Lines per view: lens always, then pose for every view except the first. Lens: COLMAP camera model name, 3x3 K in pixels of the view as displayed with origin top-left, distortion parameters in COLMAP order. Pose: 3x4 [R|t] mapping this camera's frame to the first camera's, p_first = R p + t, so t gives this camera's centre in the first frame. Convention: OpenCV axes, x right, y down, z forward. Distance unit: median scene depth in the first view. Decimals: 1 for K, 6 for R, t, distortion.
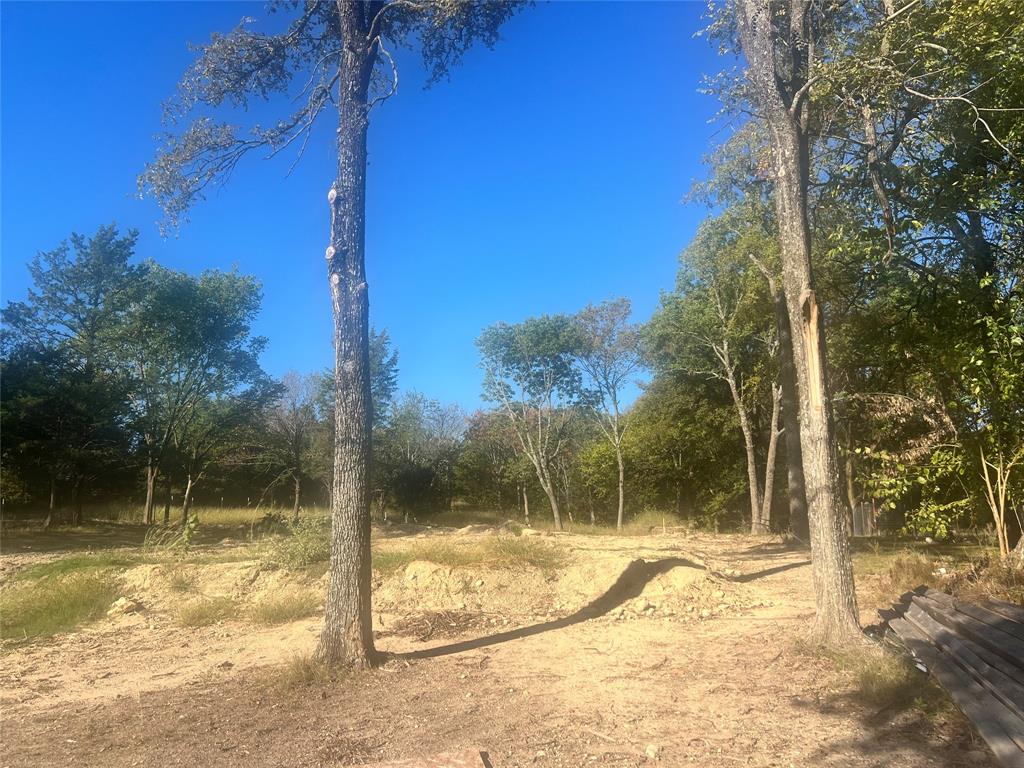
lens RADIAL K [[783.5, 0, 490.2], [0, 783.5, 383.8], [0, 0, 1]] dist [0.109210, -0.168114]
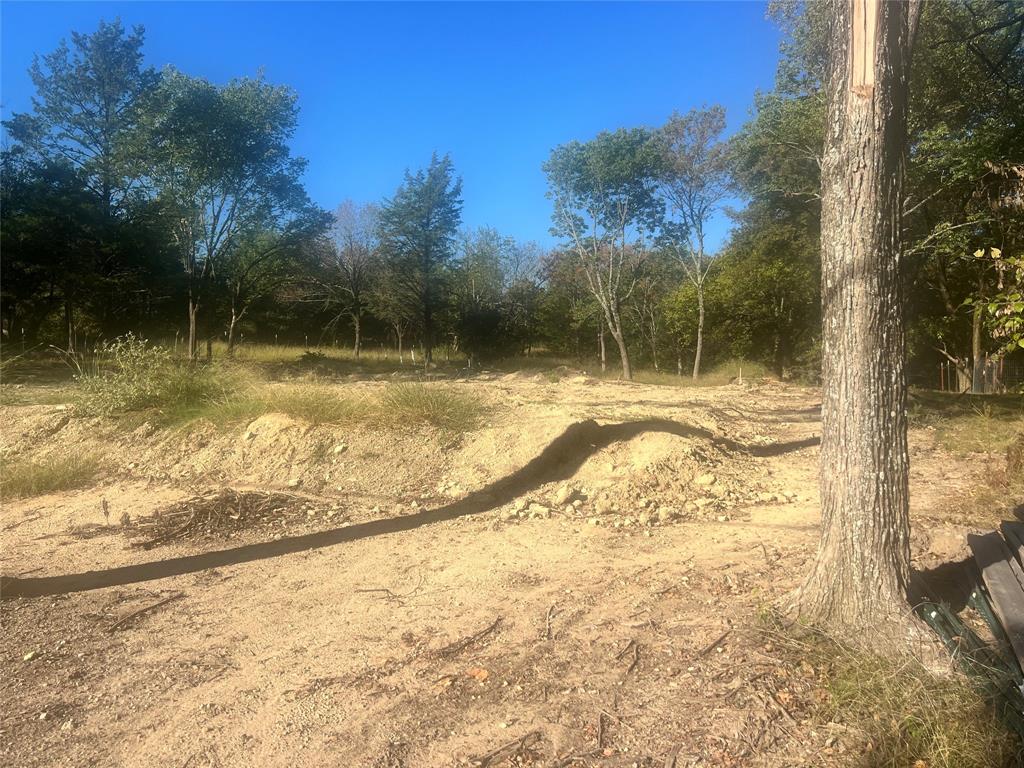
lens RADIAL K [[783.5, 0, 490.2], [0, 783.5, 383.8], [0, 0, 1]] dist [0.109210, -0.168114]
pose [[0.991218, 0.029894, -0.128815, 0.049784], [-0.004597, 0.981313, 0.192362, 0.018150], [0.132158, -0.190080, 0.972833, 0.097198]]
